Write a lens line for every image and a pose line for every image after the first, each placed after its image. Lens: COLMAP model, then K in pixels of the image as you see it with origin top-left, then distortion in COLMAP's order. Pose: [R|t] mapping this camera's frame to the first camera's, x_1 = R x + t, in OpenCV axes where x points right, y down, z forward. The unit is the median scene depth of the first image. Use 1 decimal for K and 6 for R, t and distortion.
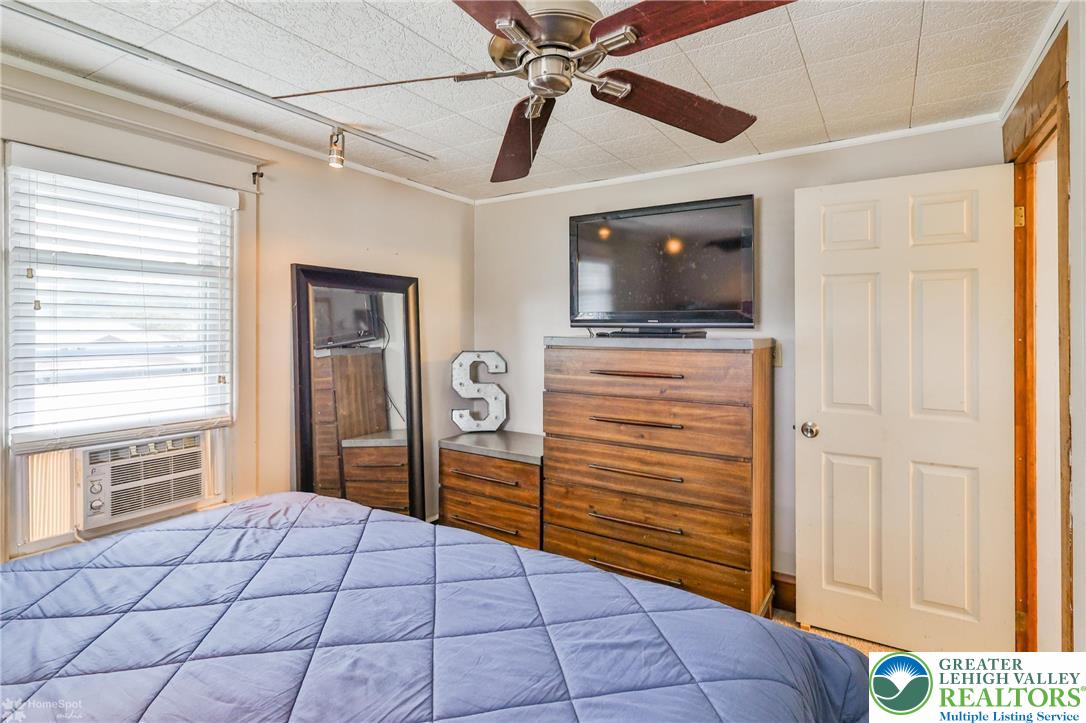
lens RADIAL K [[536.7, 0, 543.7], [0, 536.7, 327.9], [0, 0, 1]] dist [-0.000650, -0.000118]
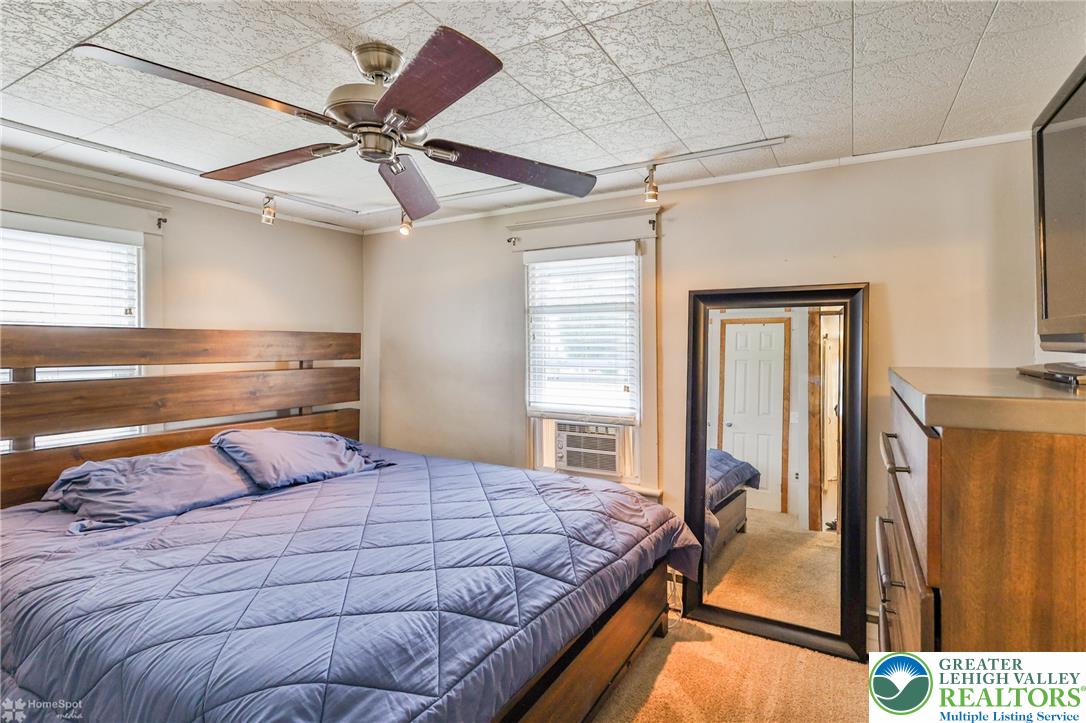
lens RADIAL K [[536.4, 0, 544.0], [0, 536.4, 349.0], [0, 0, 1]] dist [-0.001318, -0.000007]
pose [[0.051609, 0.002606, -0.998664, 0.724388], [0.001897, 0.999995, 0.002708, -0.004181], [0.998666, -0.002035, 0.051603, 0.761666]]
